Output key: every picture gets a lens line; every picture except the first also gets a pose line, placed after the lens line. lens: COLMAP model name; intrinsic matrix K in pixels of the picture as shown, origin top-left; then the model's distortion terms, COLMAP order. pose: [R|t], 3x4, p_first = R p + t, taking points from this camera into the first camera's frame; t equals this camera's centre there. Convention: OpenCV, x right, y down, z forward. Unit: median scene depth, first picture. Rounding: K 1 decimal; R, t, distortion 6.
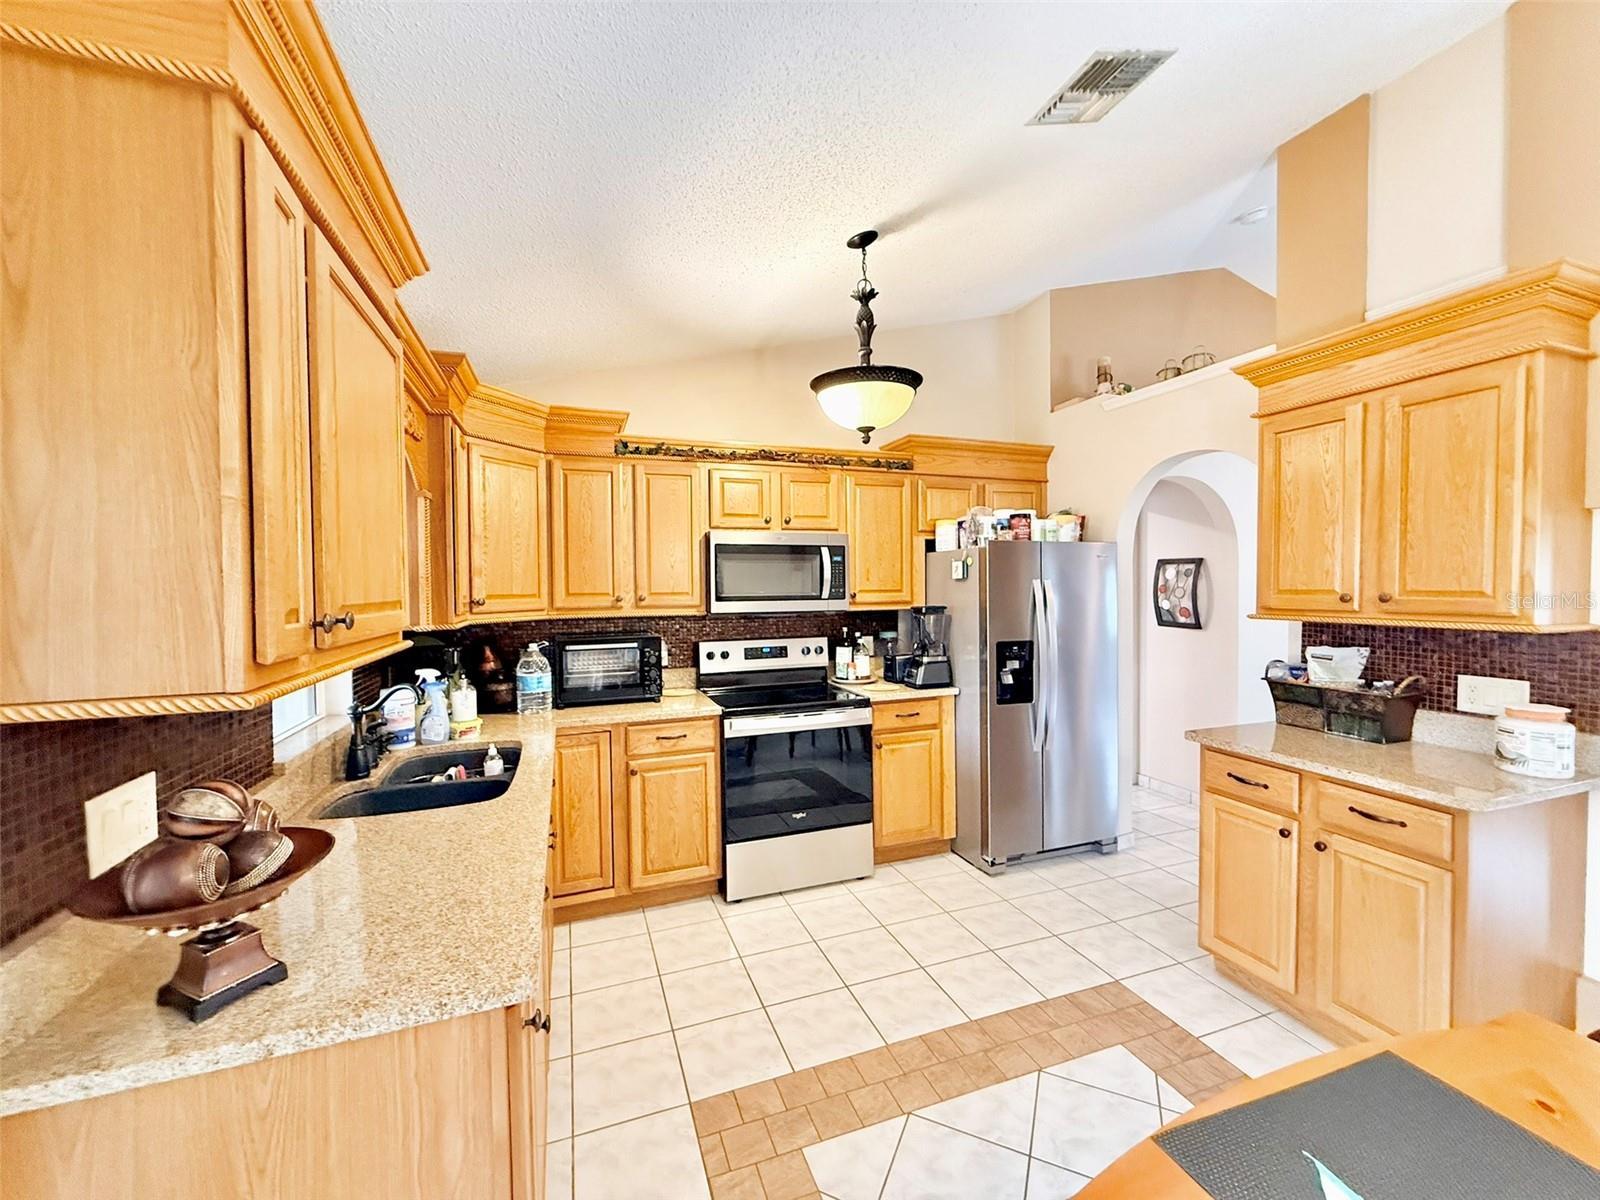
lens RADIAL K [[636.5, 0, 789.0], [0, 636.5, 601.5], [0, 0, 1]] dist [-0.003024, 0.000391]
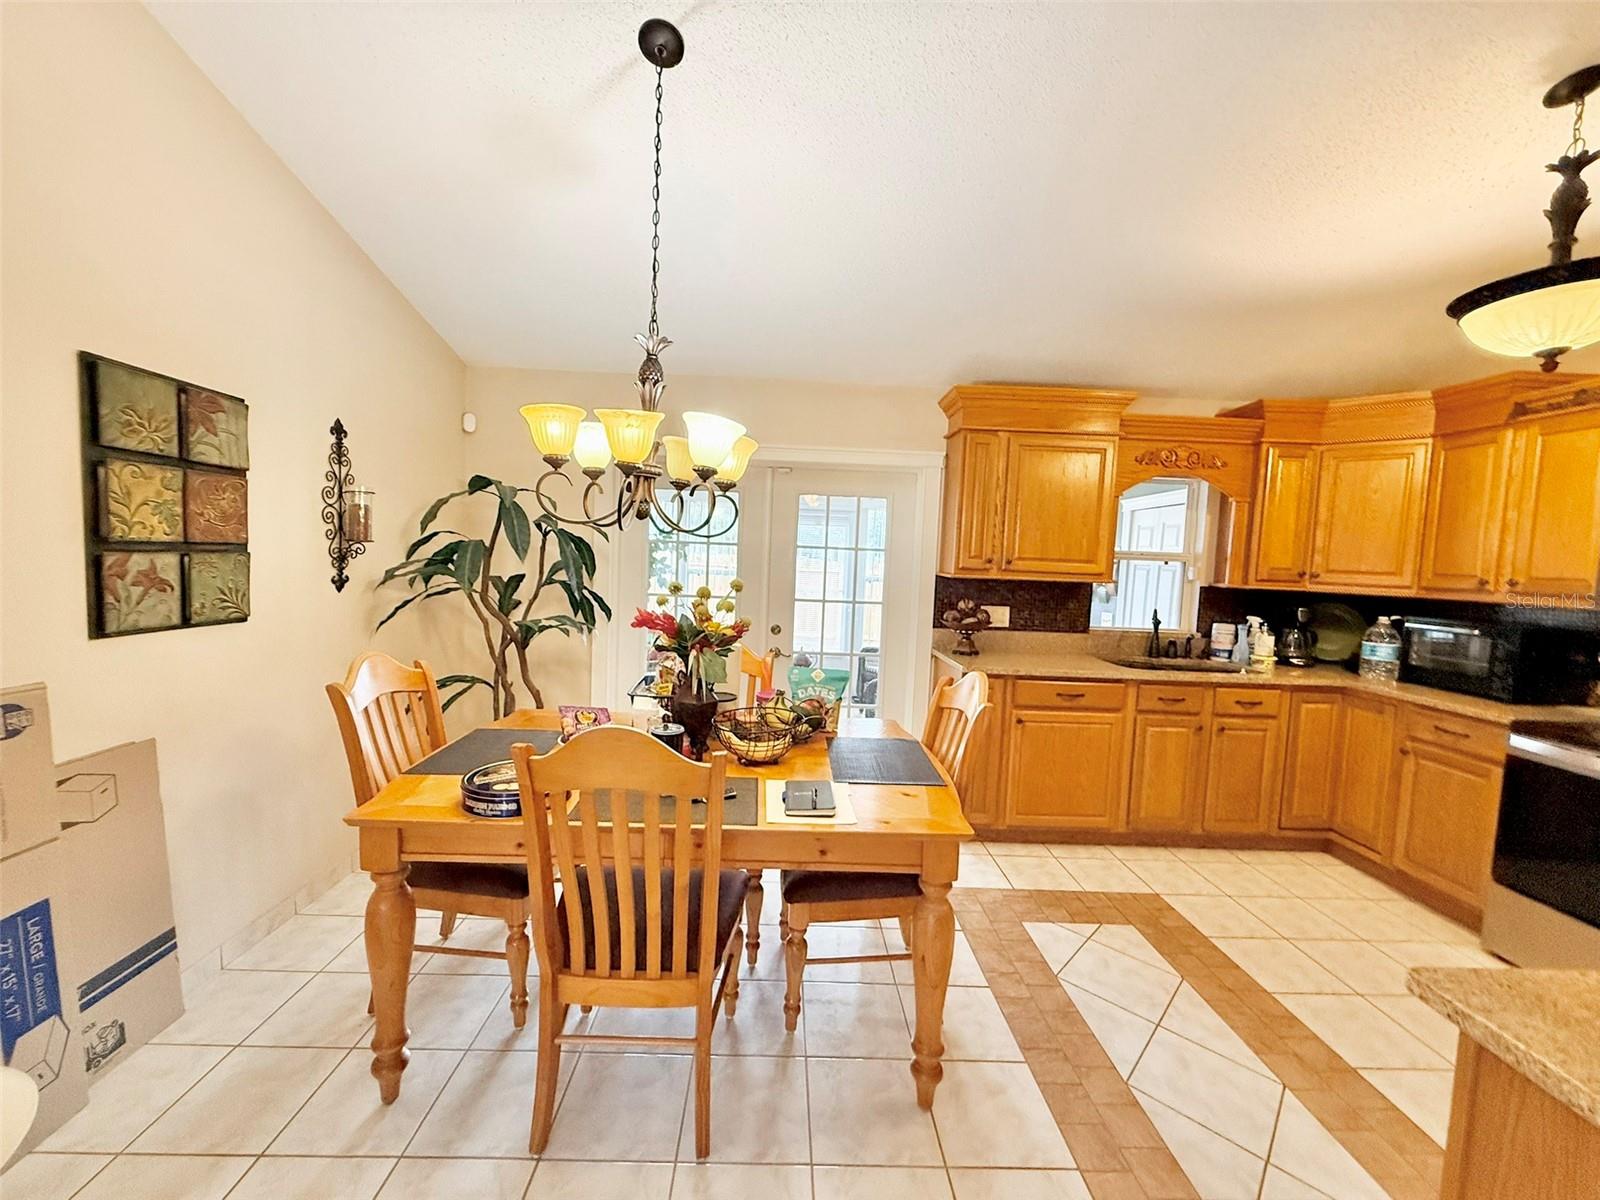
lens RADIAL K [[636.5, 0, 794.5], [0, 636.5, 596.6], [0, 0, 1]] dist [-0.003024, 0.000391]
pose [[-0.314787, 0.062094, -0.947129, 0.934096], [-0.060811, 0.994488, 0.085410, -0.000851], [0.947212, 0.084482, -0.309276, 0.357791]]
